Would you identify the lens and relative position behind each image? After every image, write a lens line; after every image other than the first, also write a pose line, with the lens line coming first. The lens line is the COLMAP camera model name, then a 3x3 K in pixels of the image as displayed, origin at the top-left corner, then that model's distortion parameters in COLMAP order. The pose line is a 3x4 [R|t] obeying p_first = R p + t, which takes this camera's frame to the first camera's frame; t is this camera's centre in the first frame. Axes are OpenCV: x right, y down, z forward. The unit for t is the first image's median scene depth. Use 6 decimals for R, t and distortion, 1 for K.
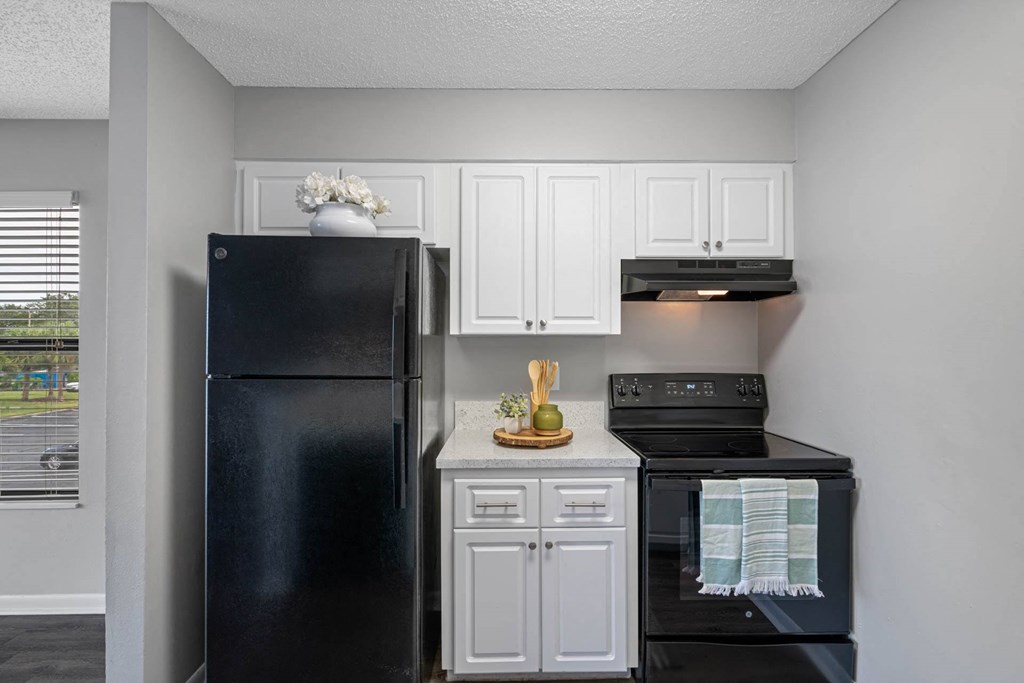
lens RADIAL K [[468.9, 0, 509.6], [0, 468.9, 345.0], [0, 0, 1]] dist [-0.005135, 0.004052]
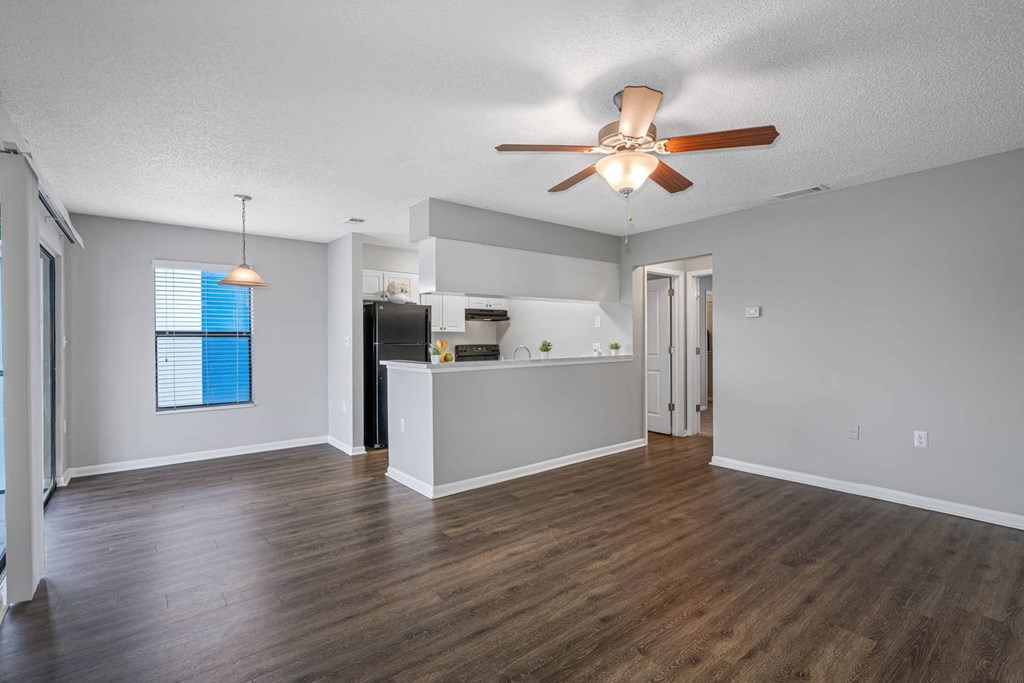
lens RADIAL K [[468.9, 0, 511.4], [0, 468.9, 345.6], [0, 0, 1]] dist [-0.005135, 0.004052]
pose [[0.789383, -0.009204, 0.613832, -1.492715], [0.003479, 0.999939, 0.010520, 0.038100], [-0.613891, -0.006168, 0.789367, -1.746300]]
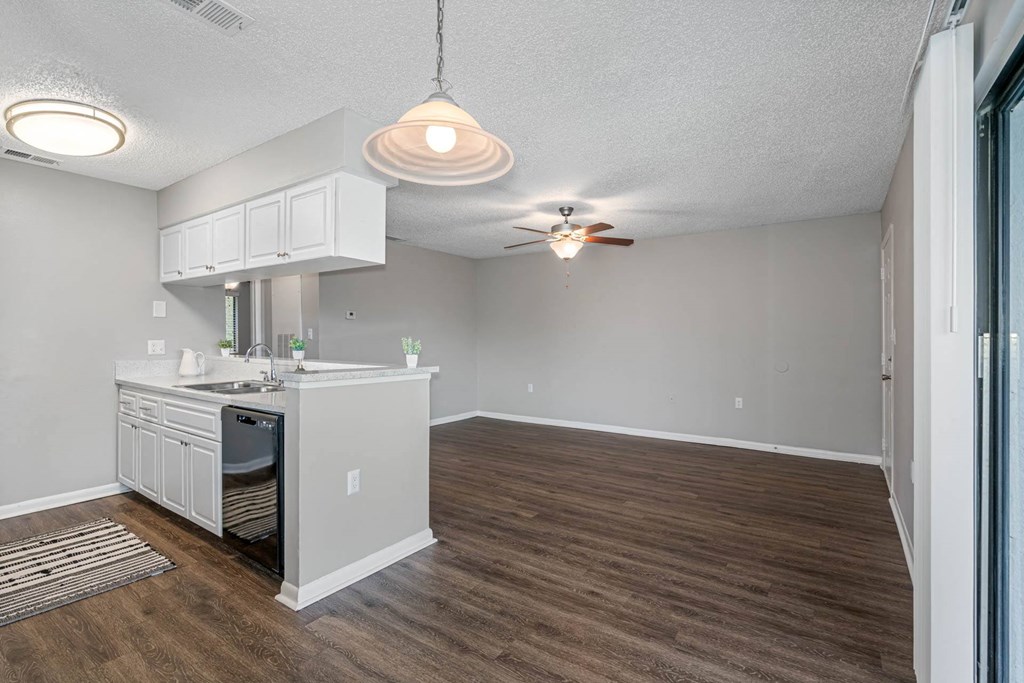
lens RADIAL K [[468.9, 0, 508.5], [0, 468.9, 344.0], [0, 0, 1]] dist [-0.005135, 0.004052]
pose [[-0.806824, -0.004175, 0.590776, -1.614849], [0.000156, 0.999973, 0.007279, 0.054782], [-0.590791, 0.005965, -0.806802, 0.835966]]
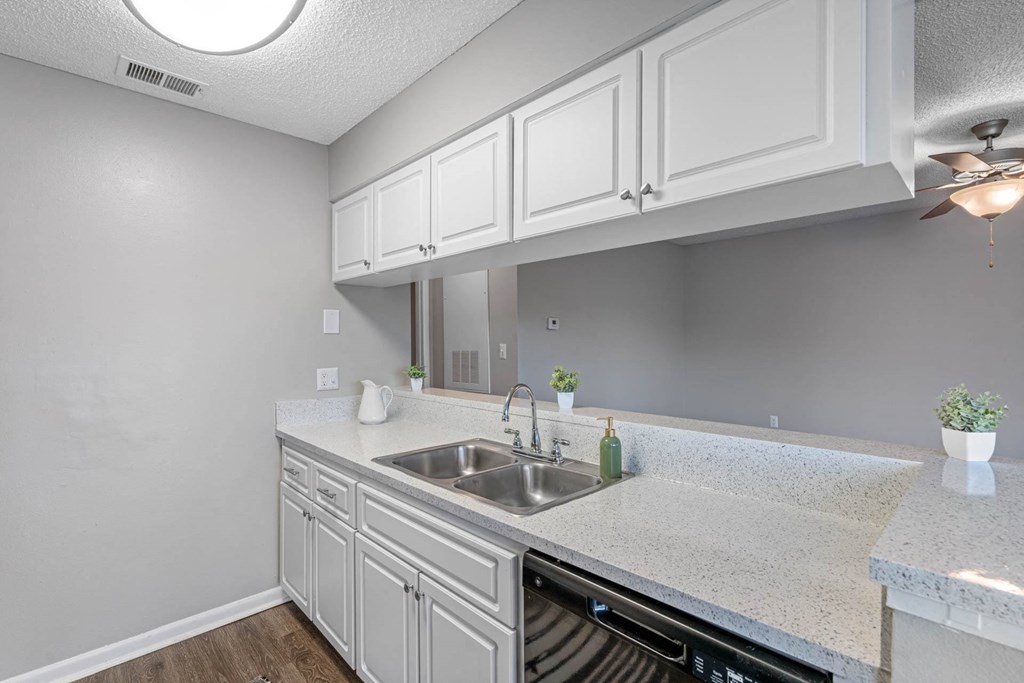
lens RADIAL K [[468.9, 0, 506.5], [0, 468.9, 343.0], [0, 0, 1]] dist [-0.005135, 0.004052]
pose [[-0.672132, 0.008690, 0.740380, -0.626853], [0.008478, 0.999956, -0.004040, -0.004574], [-0.740383, 0.003562, -0.672176, 0.645904]]
